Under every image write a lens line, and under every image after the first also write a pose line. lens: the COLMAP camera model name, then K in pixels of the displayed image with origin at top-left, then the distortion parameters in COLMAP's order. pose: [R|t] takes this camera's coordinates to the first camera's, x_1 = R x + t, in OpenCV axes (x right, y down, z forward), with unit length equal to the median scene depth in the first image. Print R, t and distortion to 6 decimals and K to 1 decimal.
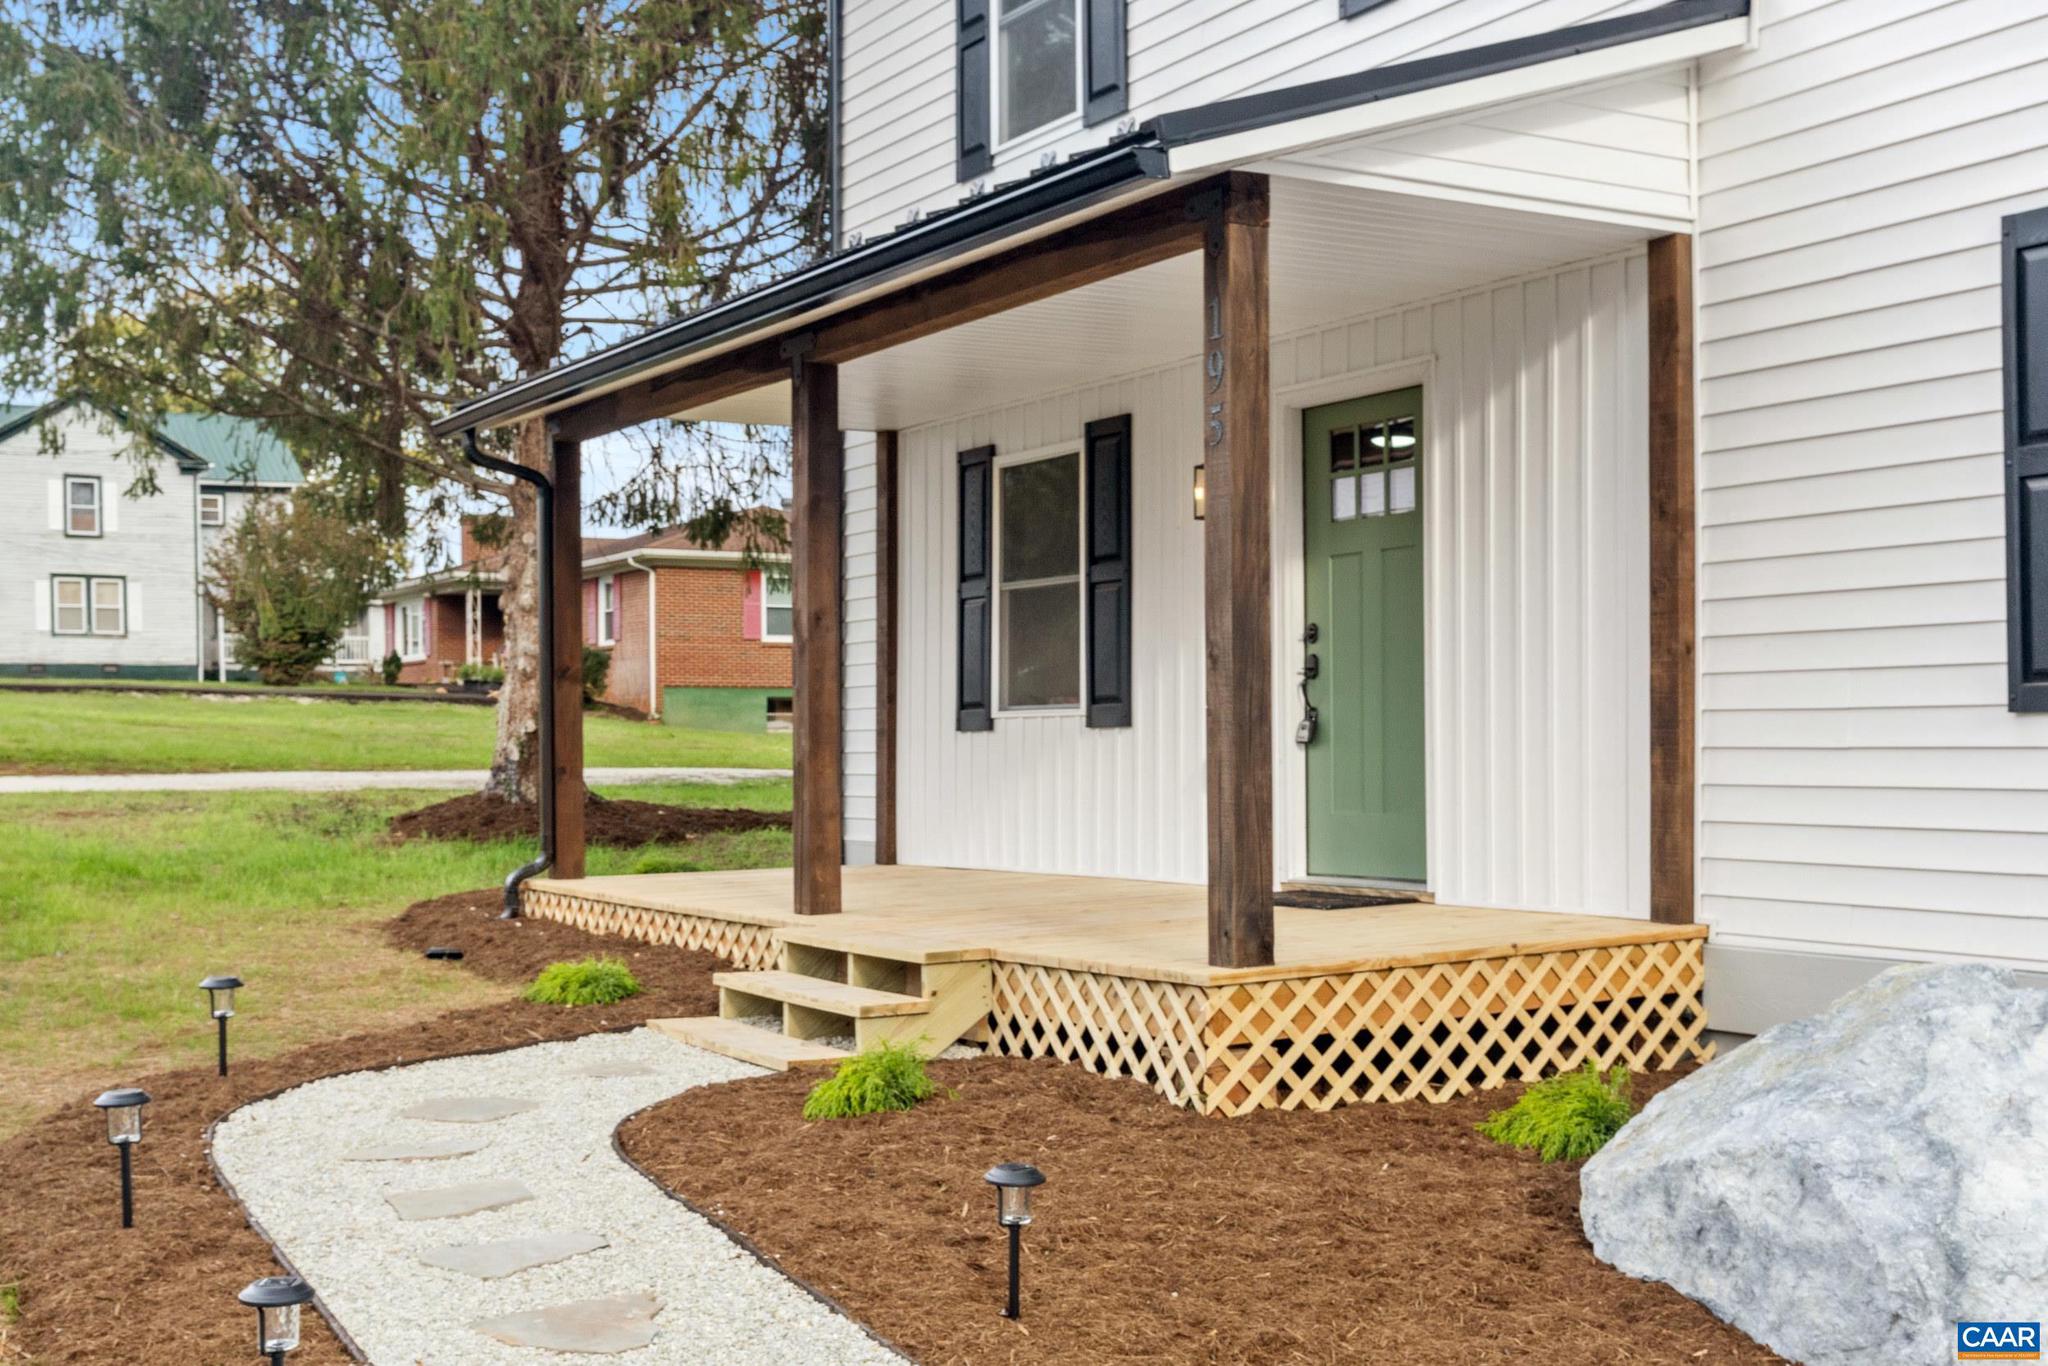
lens RADIAL K [[2416.6, 0, 1022.6], [0, 2416.6, 729.4], [0, 0, 1]] dist [-0.000605, 0.013769]
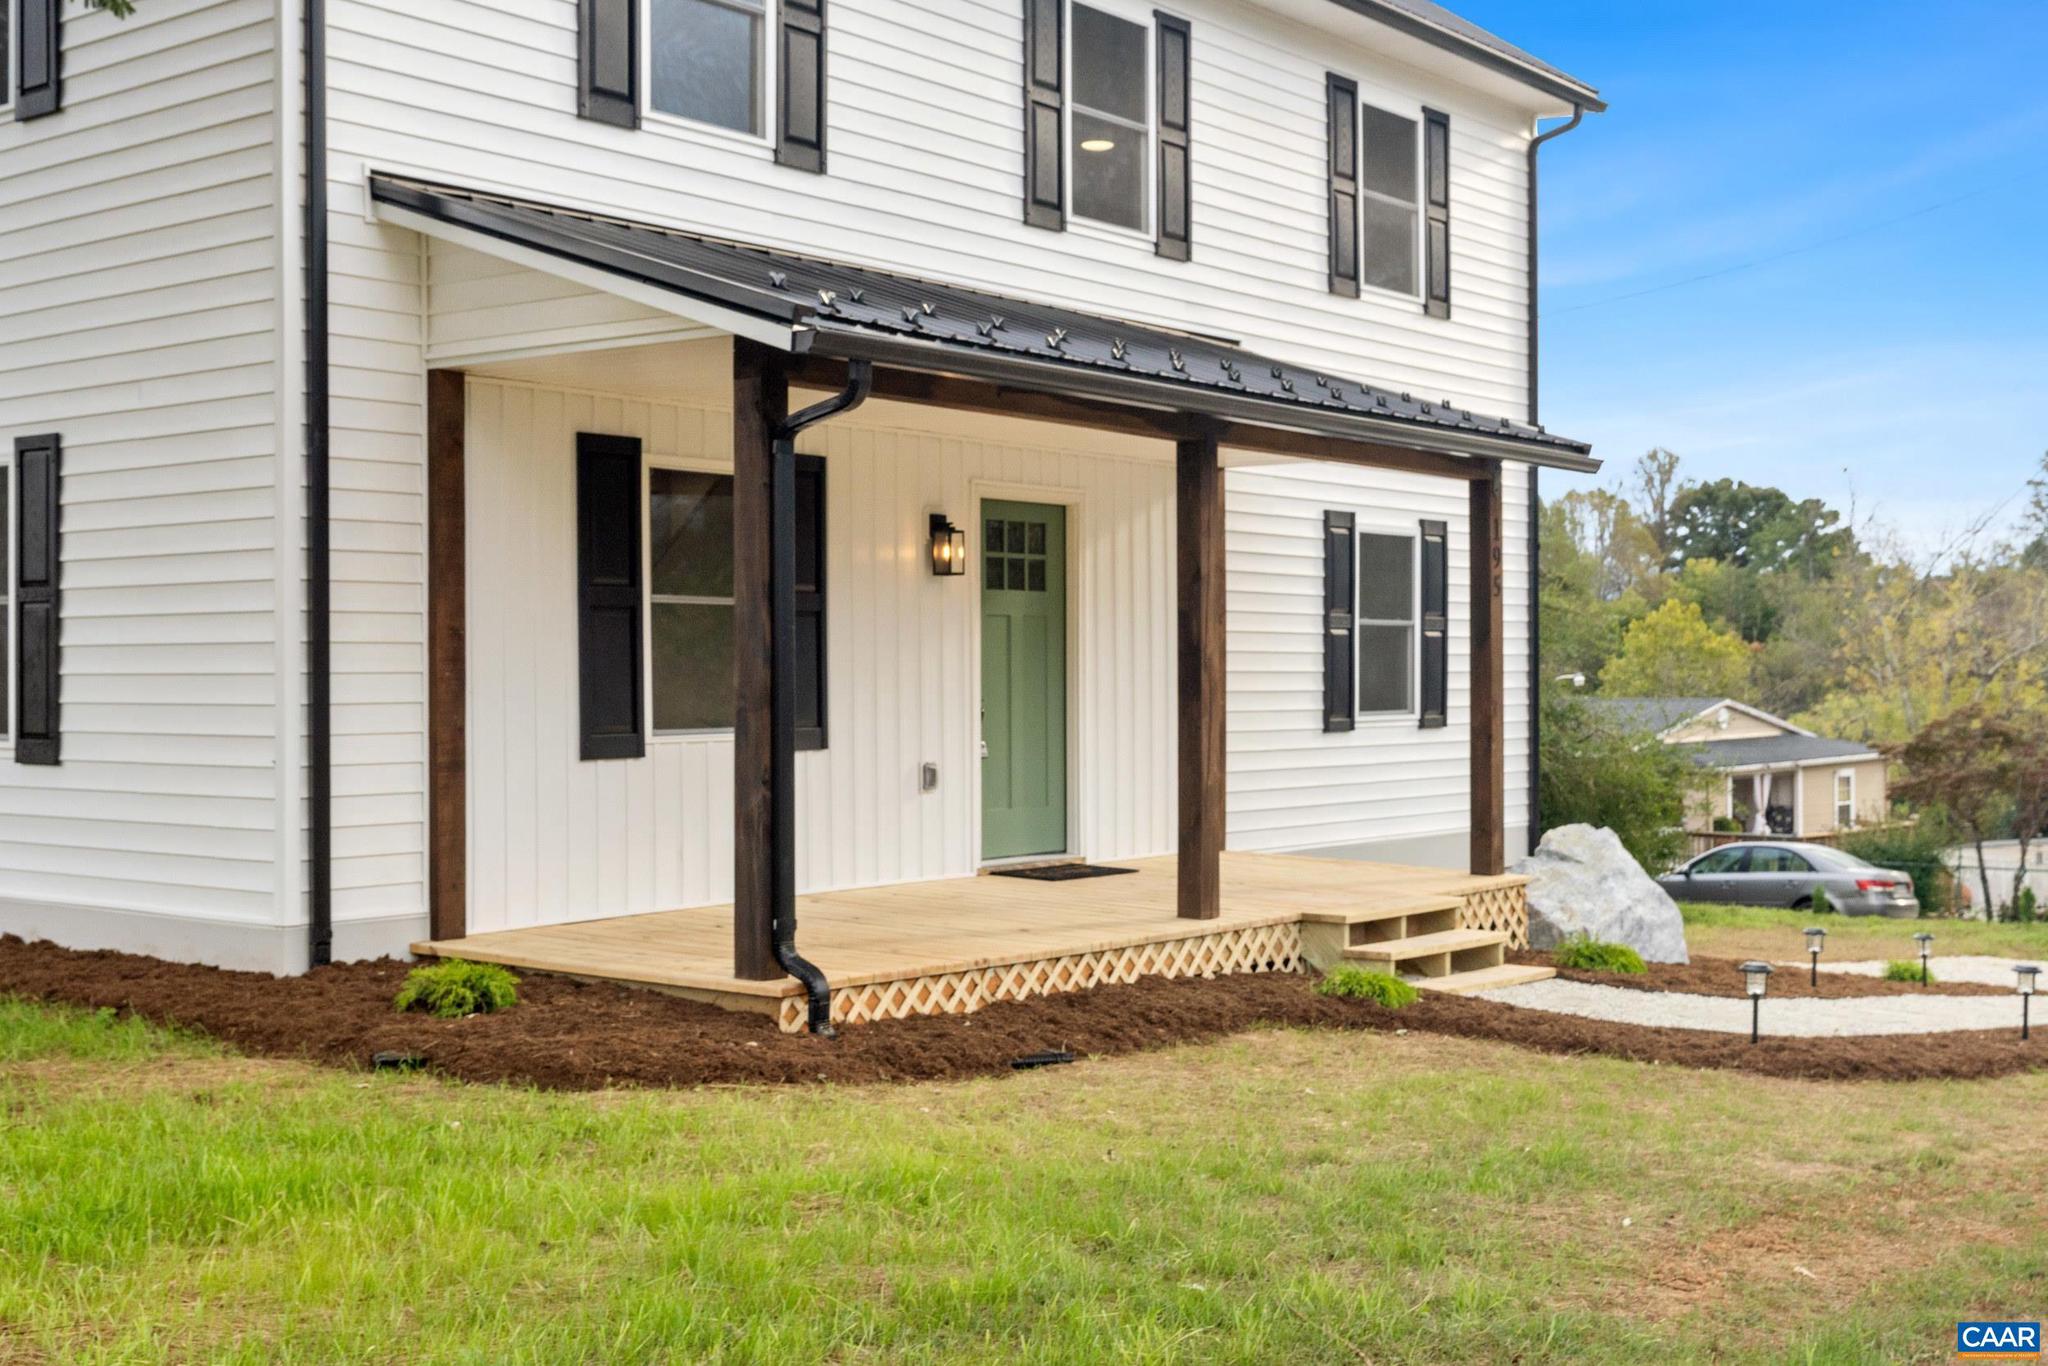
lens RADIAL K [[2349.4, 0, 968.5], [0, 2349.4, 675.4], [0, 0, 1]] dist [0.007567, 0.016542]
pose [[-0.341382, 0.008205, 0.939889, -0.947033], [-0.001881, 0.999954, -0.009412, -0.023873], [-0.939923, -0.004981, -0.341351, 1.279844]]
